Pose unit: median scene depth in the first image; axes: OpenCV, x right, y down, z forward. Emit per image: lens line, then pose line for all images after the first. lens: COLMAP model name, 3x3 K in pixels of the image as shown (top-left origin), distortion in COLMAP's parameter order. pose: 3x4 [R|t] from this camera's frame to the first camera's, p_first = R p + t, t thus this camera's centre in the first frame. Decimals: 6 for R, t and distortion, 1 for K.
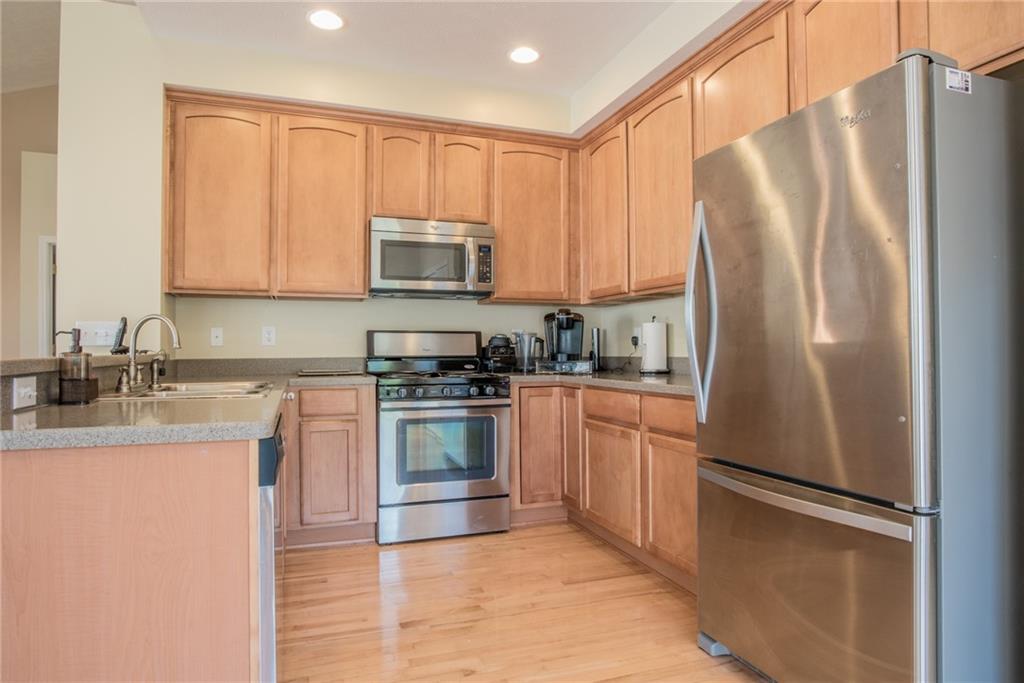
lens RADIAL K [[592.4, 0, 507.4], [0, 592.4, 346.5], [0, 0, 1]] dist [0.001040, 0.000605]
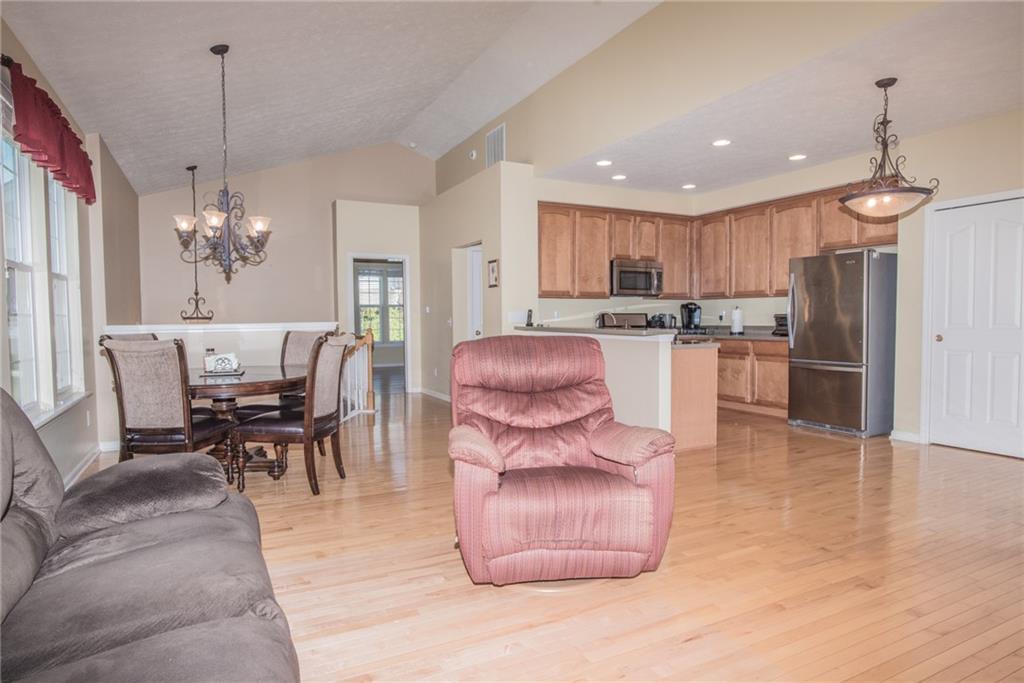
lens RADIAL K [[586.7, 0, 512.4], [0, 586.7, 344.3], [0, 0, 1]] dist [-0.024569, 0.002568]
pose [[0.991766, -0.009212, 0.127733, -0.837537], [0.001785, 0.998307, 0.058135, -0.039700], [-0.128053, -0.057428, 0.990103, -1.002571]]
